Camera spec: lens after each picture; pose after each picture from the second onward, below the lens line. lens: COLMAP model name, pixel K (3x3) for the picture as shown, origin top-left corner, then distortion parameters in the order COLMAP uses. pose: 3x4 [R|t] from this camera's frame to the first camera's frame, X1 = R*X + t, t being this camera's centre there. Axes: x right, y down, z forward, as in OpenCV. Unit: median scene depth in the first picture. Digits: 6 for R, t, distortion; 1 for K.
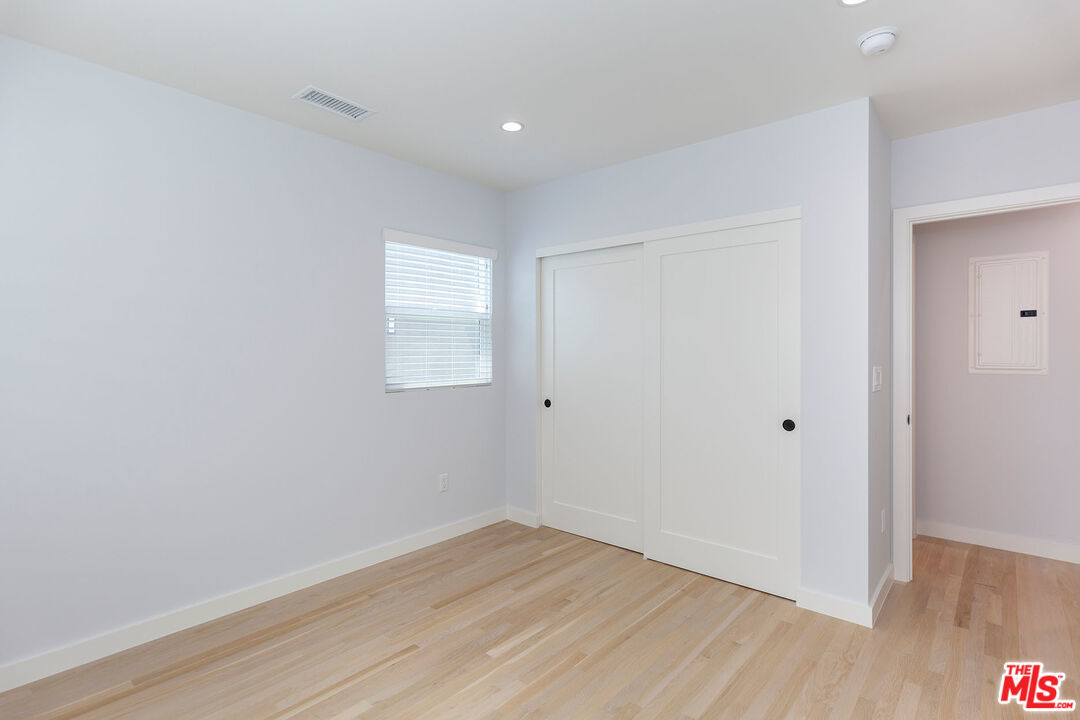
lens RADIAL K [[535.1, 0, 534.4], [0, 535.1, 354.0], [0, 0, 1]] dist [-0.007089, -0.000426]
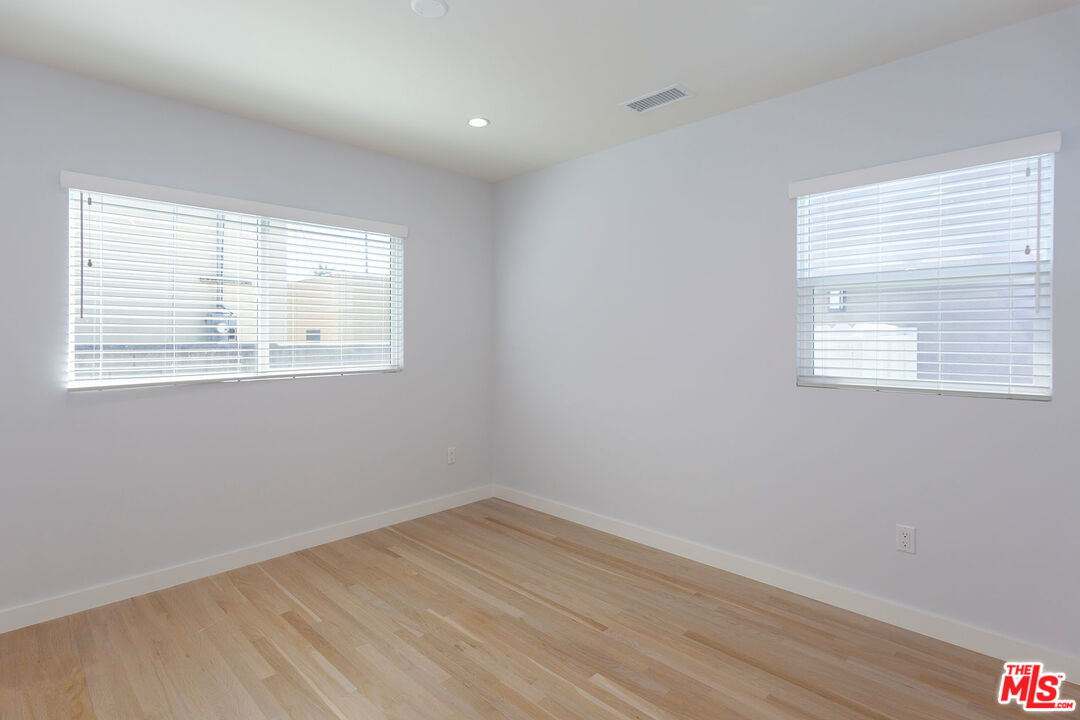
lens RADIAL K [[544.9, 0, 538.2], [0, 544.9, 333.0], [0, 0, 1]] dist [-0.005620, -0.000626]
pose [[-0.065294, -0.000347, -0.997866, 0.672376], [-0.009108, 0.999958, 0.000248, -0.003789], [0.997824, 0.009105, -0.065295, 0.787124]]
